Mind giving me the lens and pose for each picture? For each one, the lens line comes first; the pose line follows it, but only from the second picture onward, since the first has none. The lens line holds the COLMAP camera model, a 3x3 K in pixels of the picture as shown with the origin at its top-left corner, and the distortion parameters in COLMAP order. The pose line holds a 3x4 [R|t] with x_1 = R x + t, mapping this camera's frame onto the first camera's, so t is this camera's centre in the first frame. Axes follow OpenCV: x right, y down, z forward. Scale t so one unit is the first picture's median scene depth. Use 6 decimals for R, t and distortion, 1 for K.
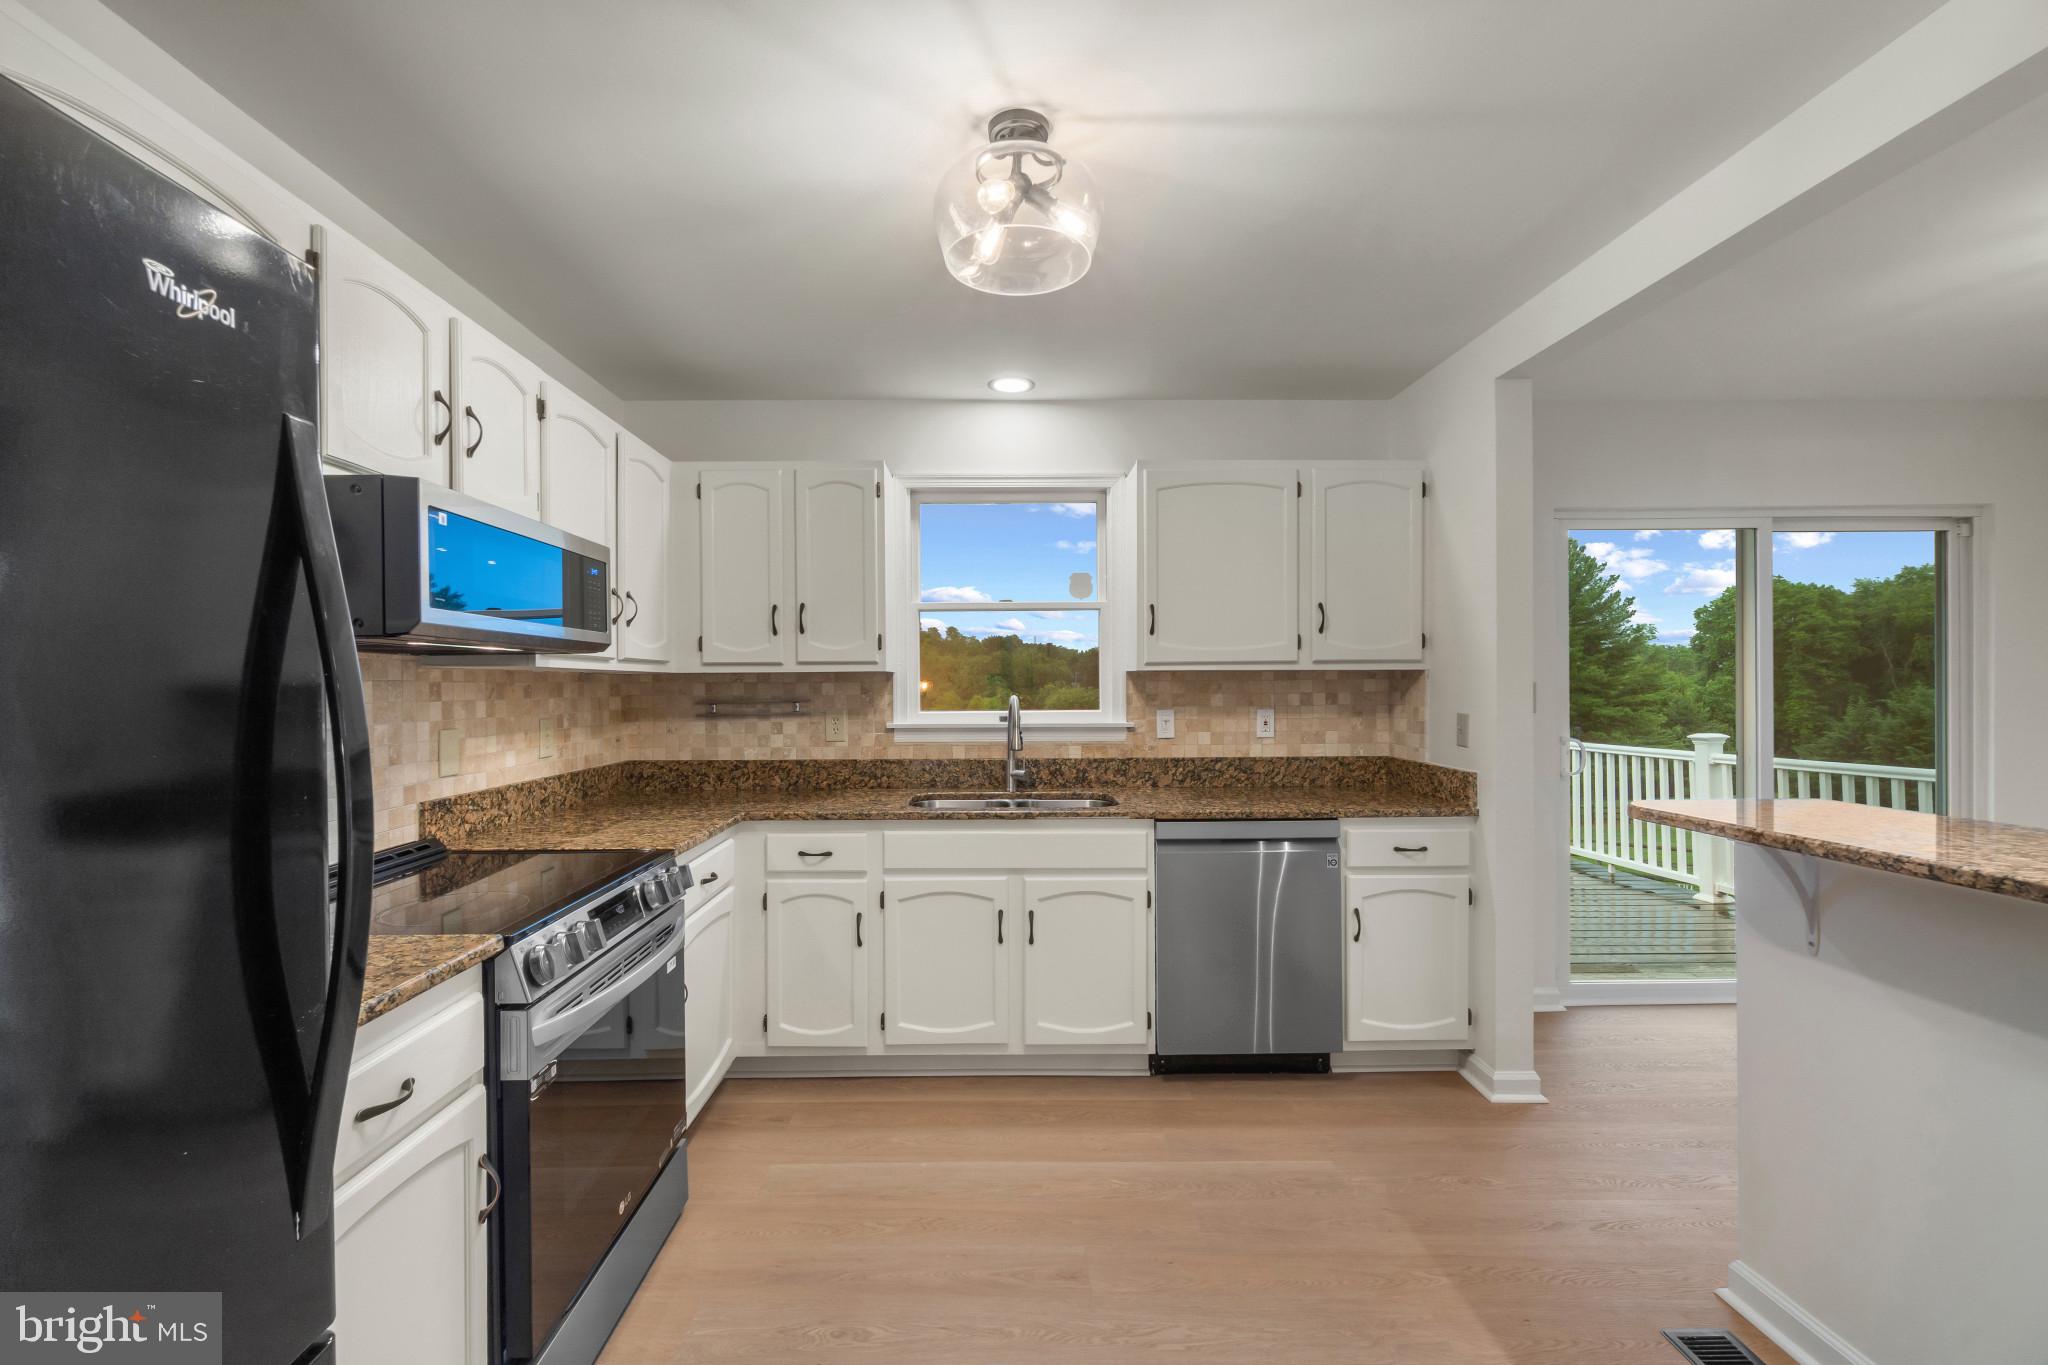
lens RADIAL K [[891.4, 0, 1024.0], [0, 891.4, 682.5], [0, 0, 1]] dist [-0.001358, 0.000268]
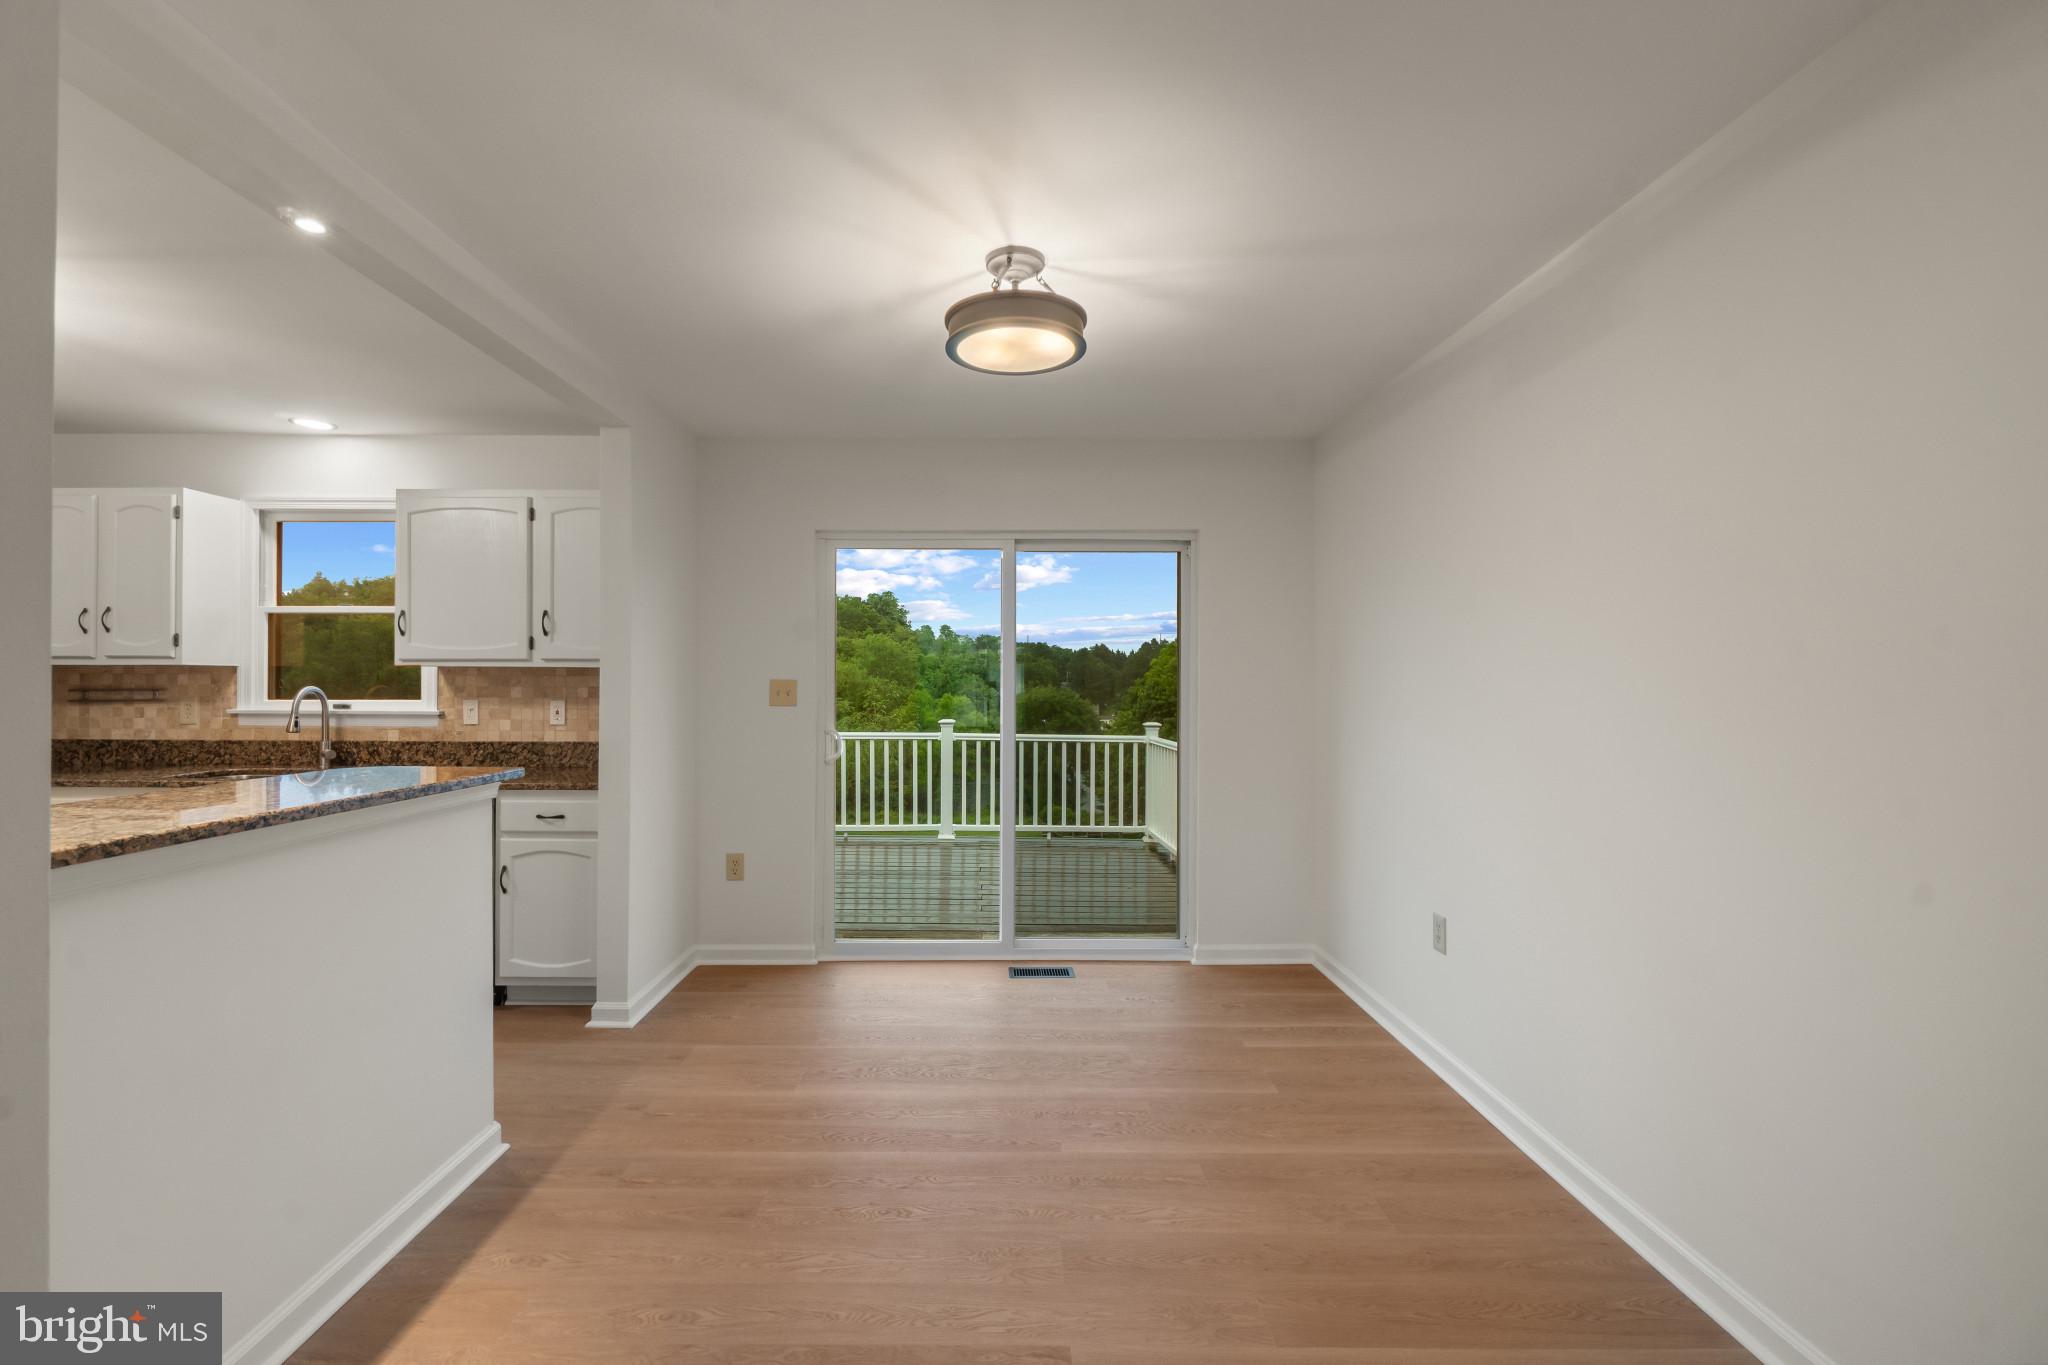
lens RADIAL K [[895.7, 0, 1026.0], [0, 895.7, 660.0], [0, 0, 1]] dist [-0.022927, 0.000459]
pose [[0.999751, 0.009121, 0.020361, 0.862252], [-0.008630, 0.999672, -0.024092, -0.000038], [-0.020574, 0.023910, 0.999502, -0.174506]]
